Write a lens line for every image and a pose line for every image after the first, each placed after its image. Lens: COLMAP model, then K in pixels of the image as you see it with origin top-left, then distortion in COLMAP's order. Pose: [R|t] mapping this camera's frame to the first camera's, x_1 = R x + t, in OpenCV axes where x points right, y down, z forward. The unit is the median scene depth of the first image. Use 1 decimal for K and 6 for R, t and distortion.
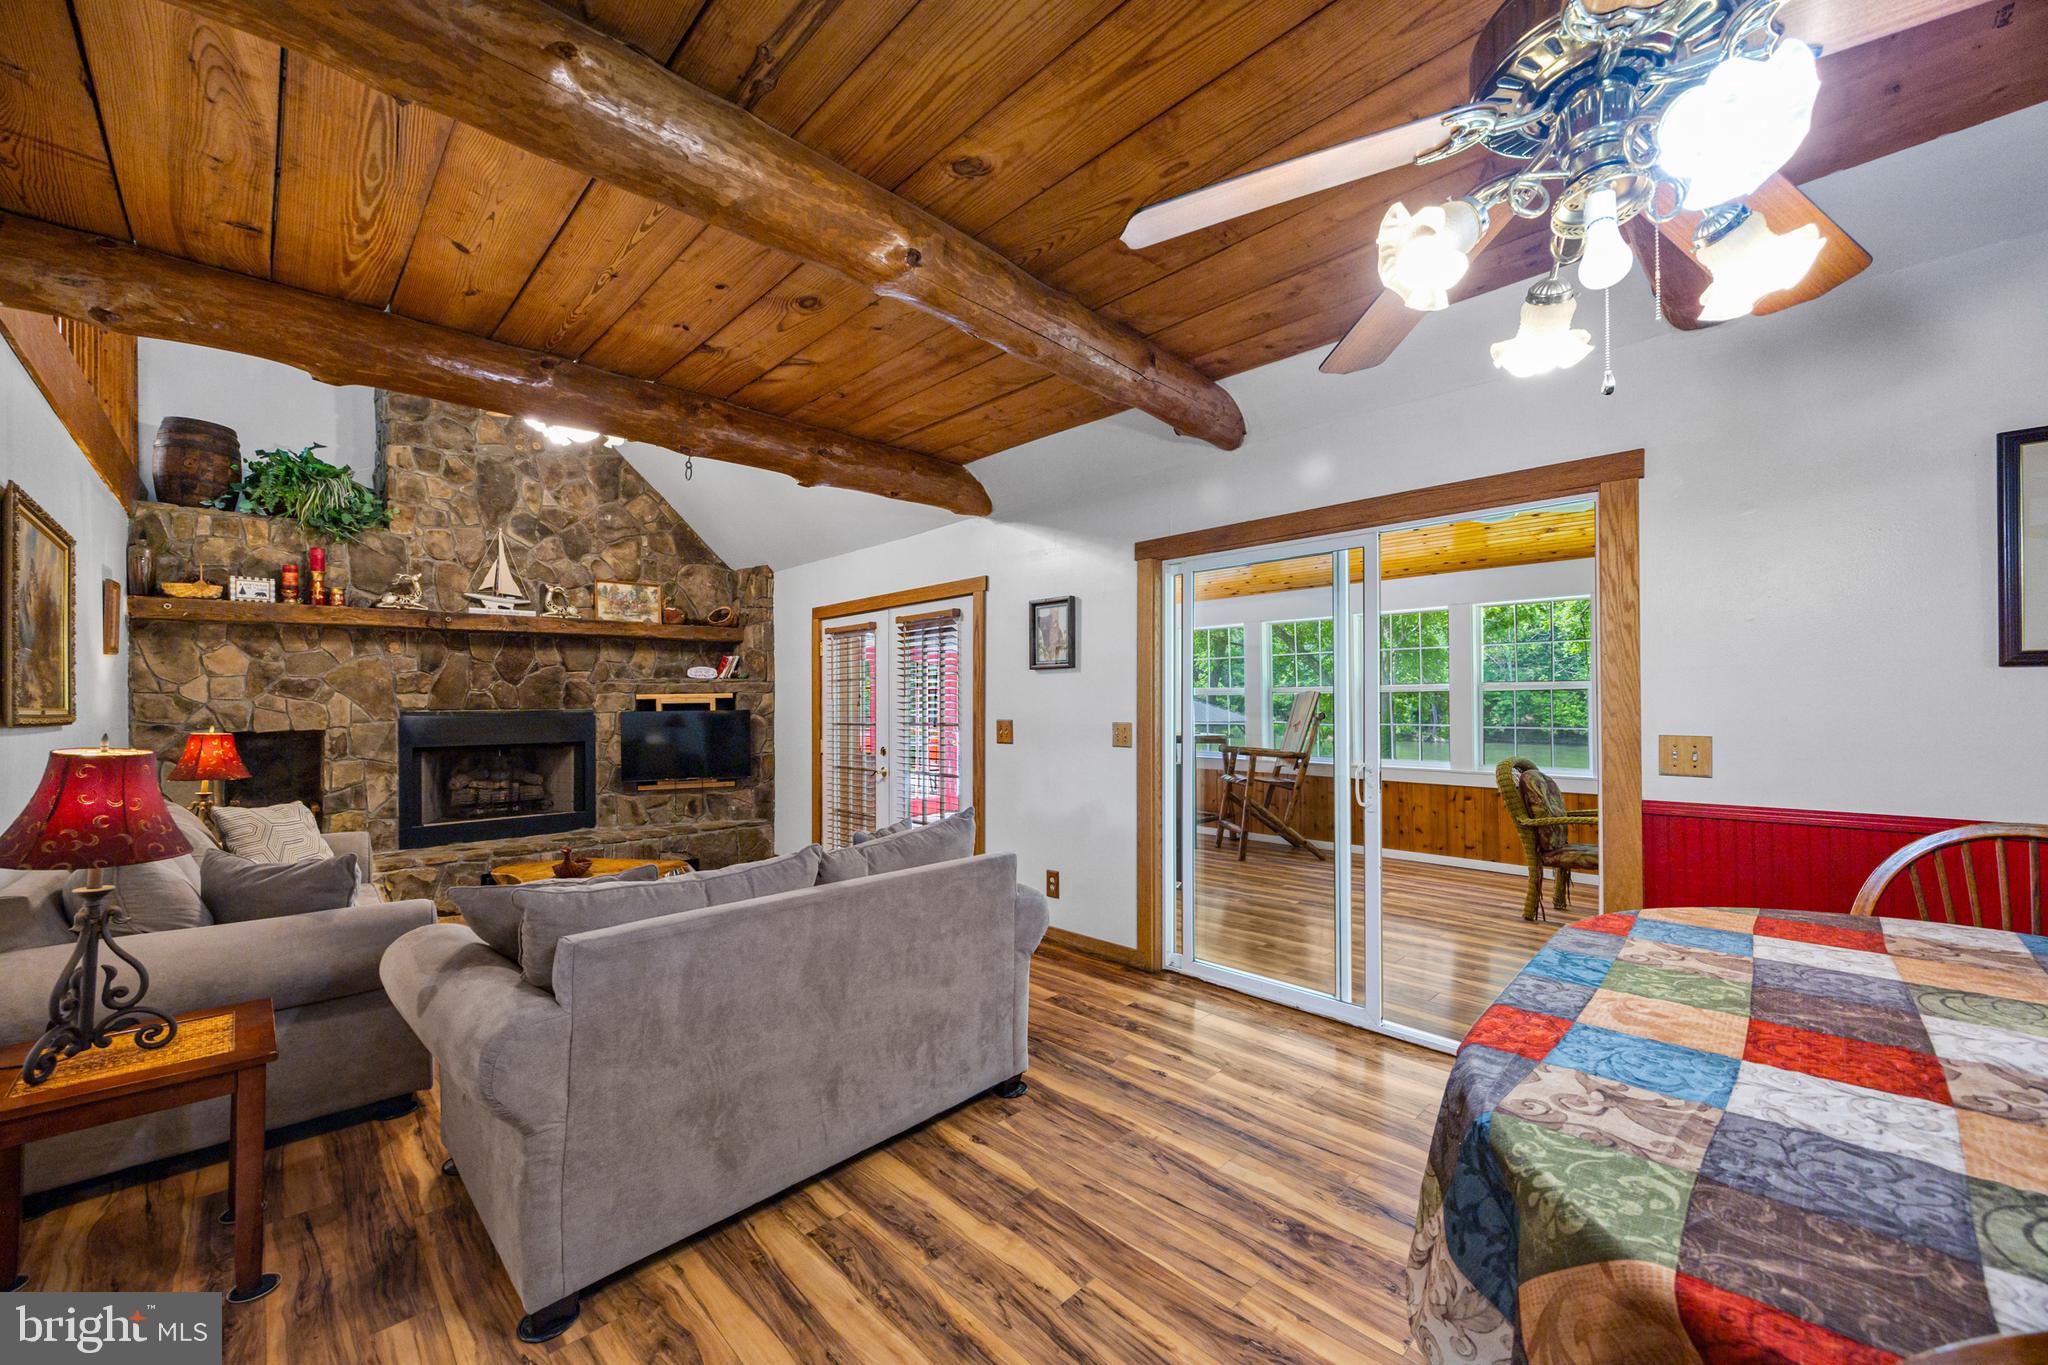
lens RADIAL K [[788.8, 0, 1016.8], [0, 788.8, 694.3], [0, 0, 1]] dist [-0.000658, 0.000777]
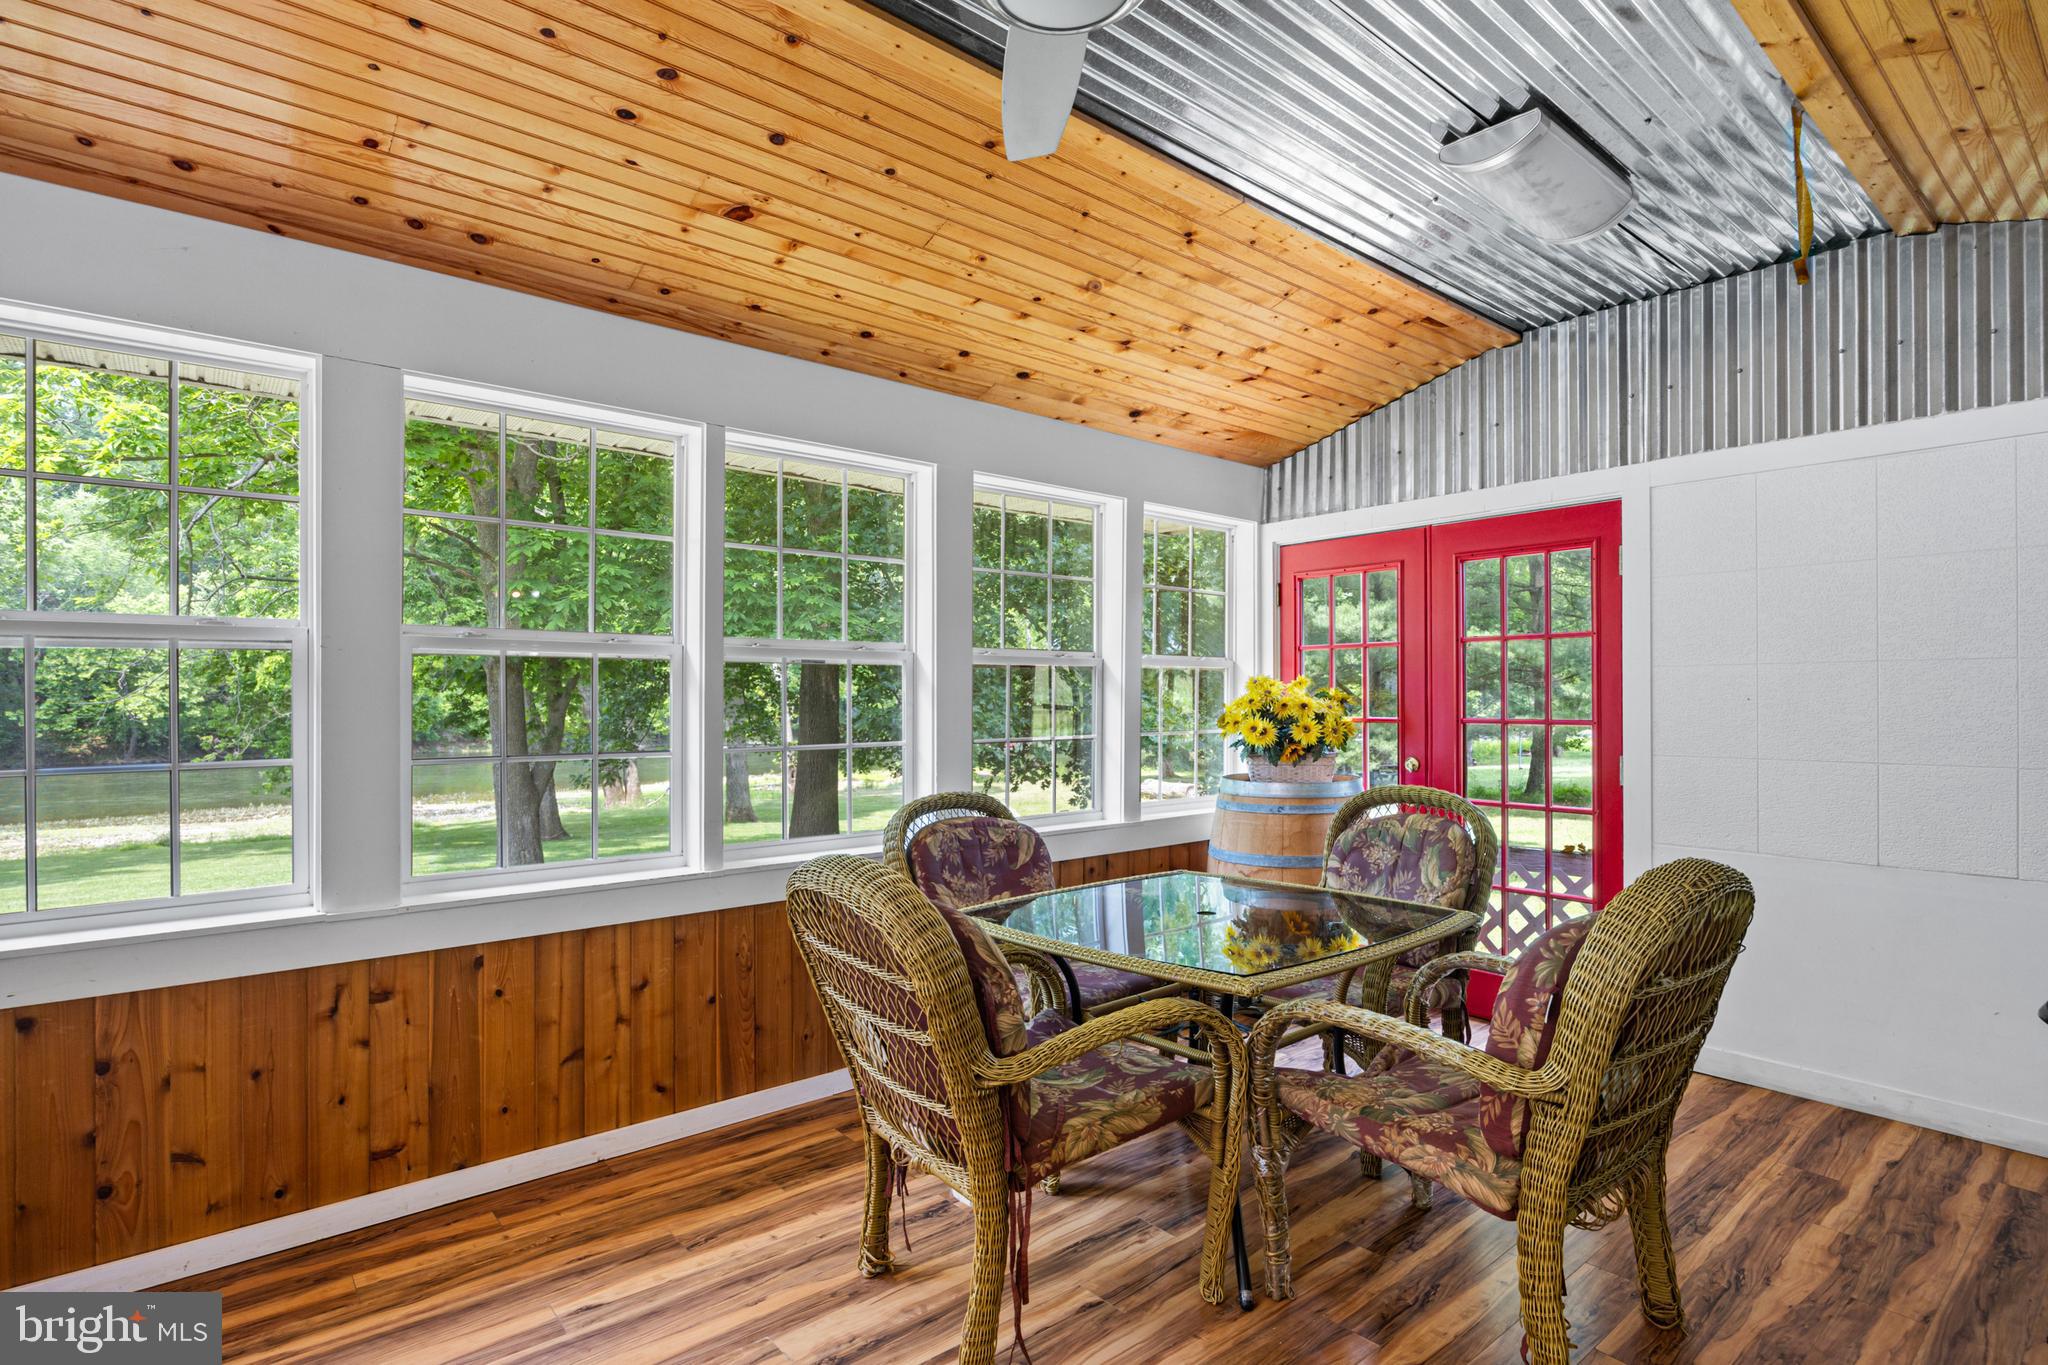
lens RADIAL K [[1024.5, 0, 1013.2], [0, 1024.5, 692.3], [0, 0, 1]] dist [-0.016553, 0.000356]
pose [[0.075810, 0.015462, 0.997002, 0.244254], [-0.011994, 0.999822, -0.014594, 0.022203], [-0.997050, -0.010852, 0.075982, 0.900915]]
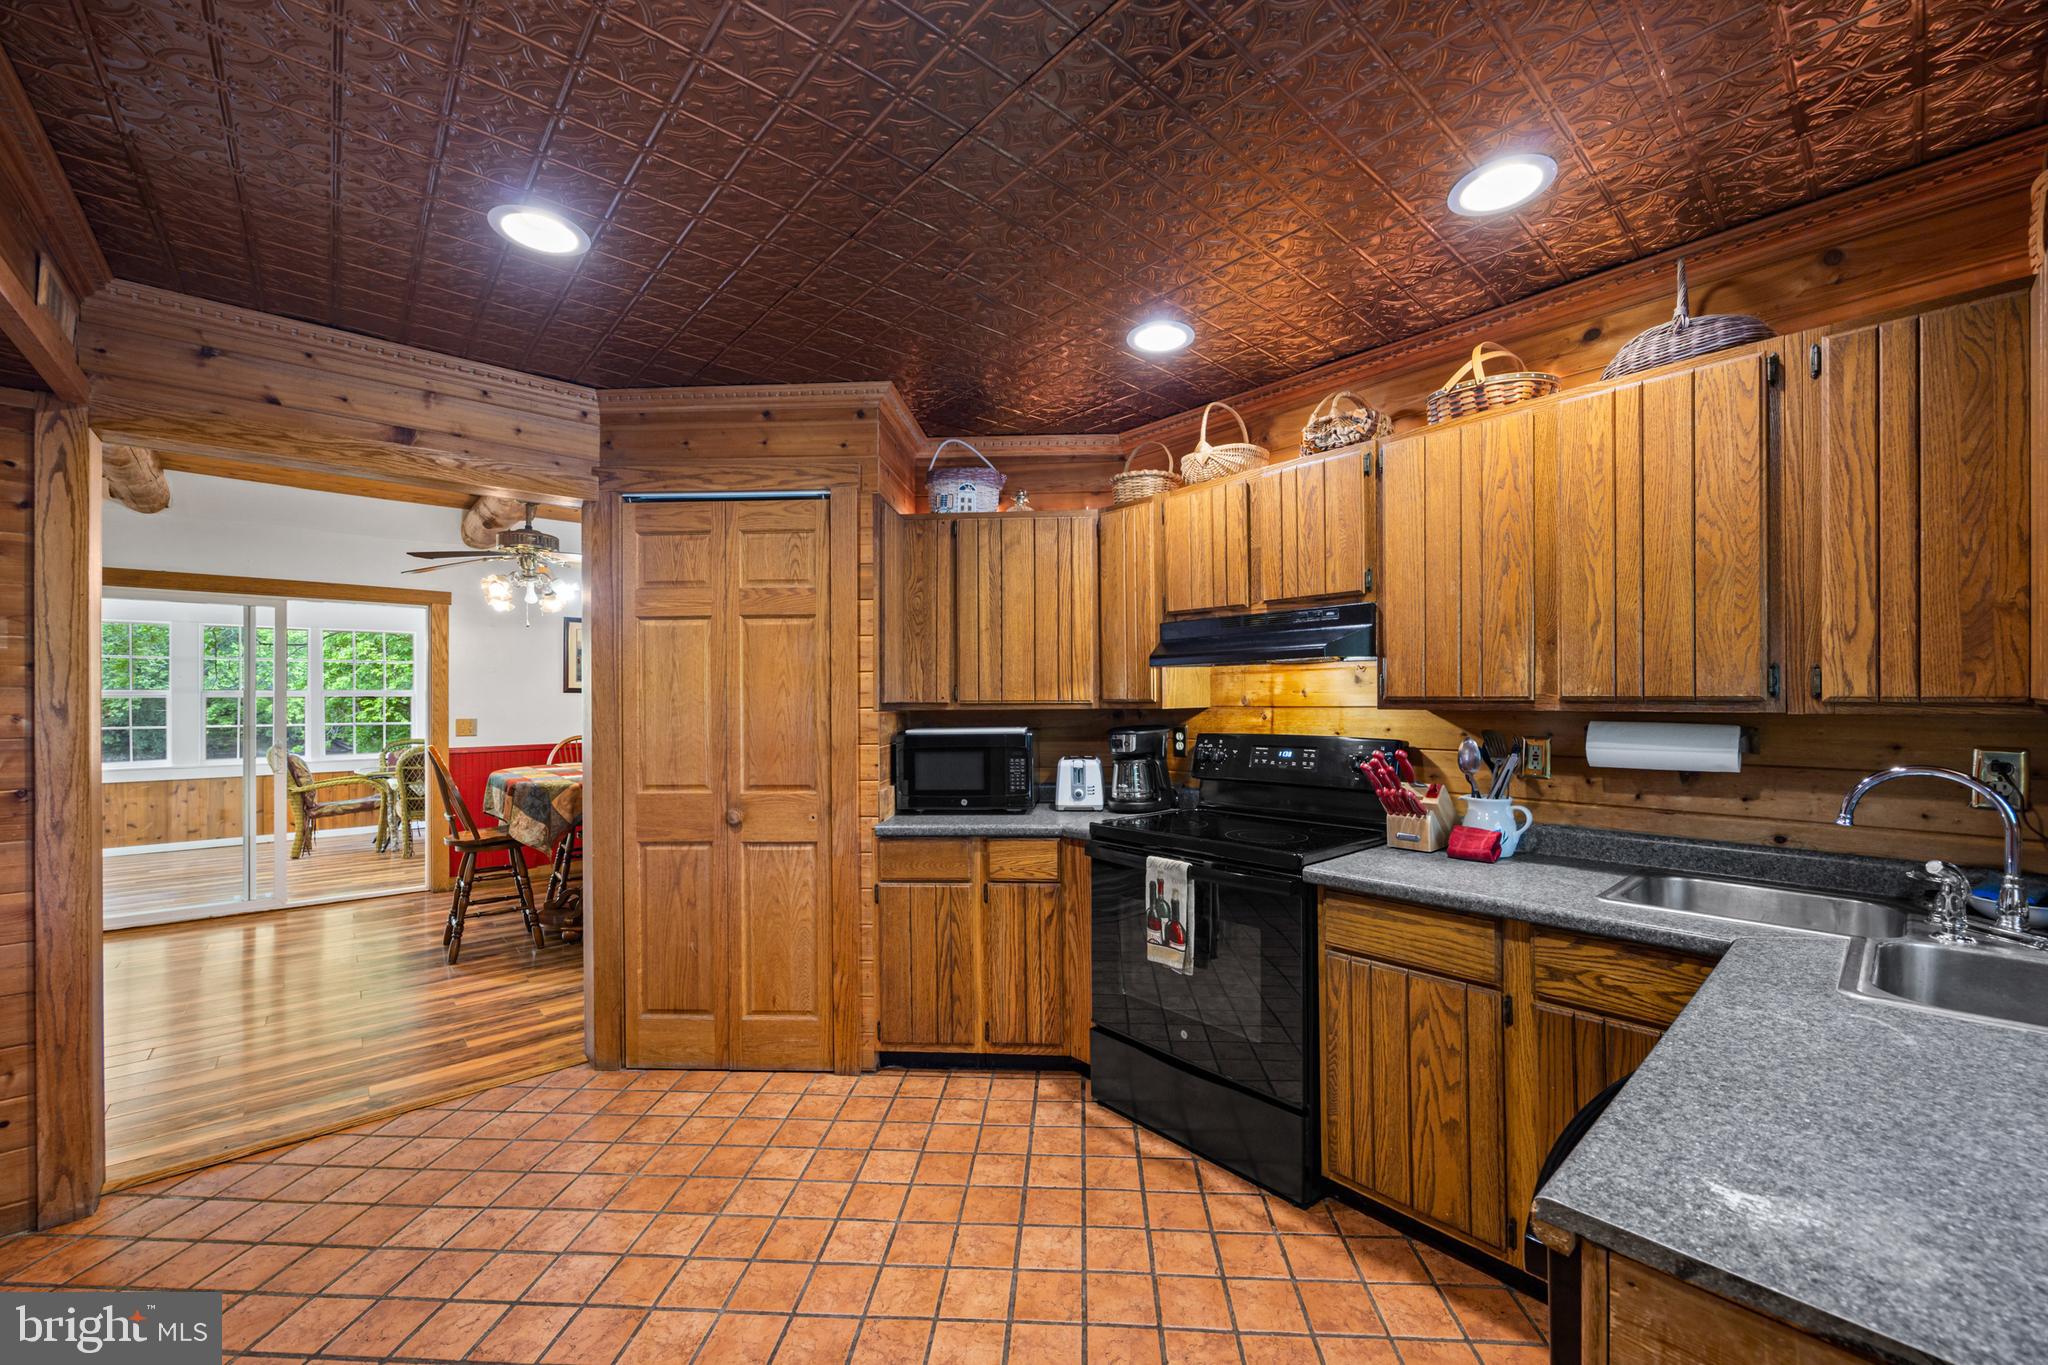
lens RADIAL K [[788.8, 0, 1040.9], [0, 788.8, 698.4], [0, 0, 1]] dist [-0.000658, 0.000777]
pose [[0.034053, 0.009106, 0.999379, -0.698396], [-0.003245, 0.999954, -0.009001, 0.003102], [-0.999415, -0.002937, 0.034081, -0.381552]]
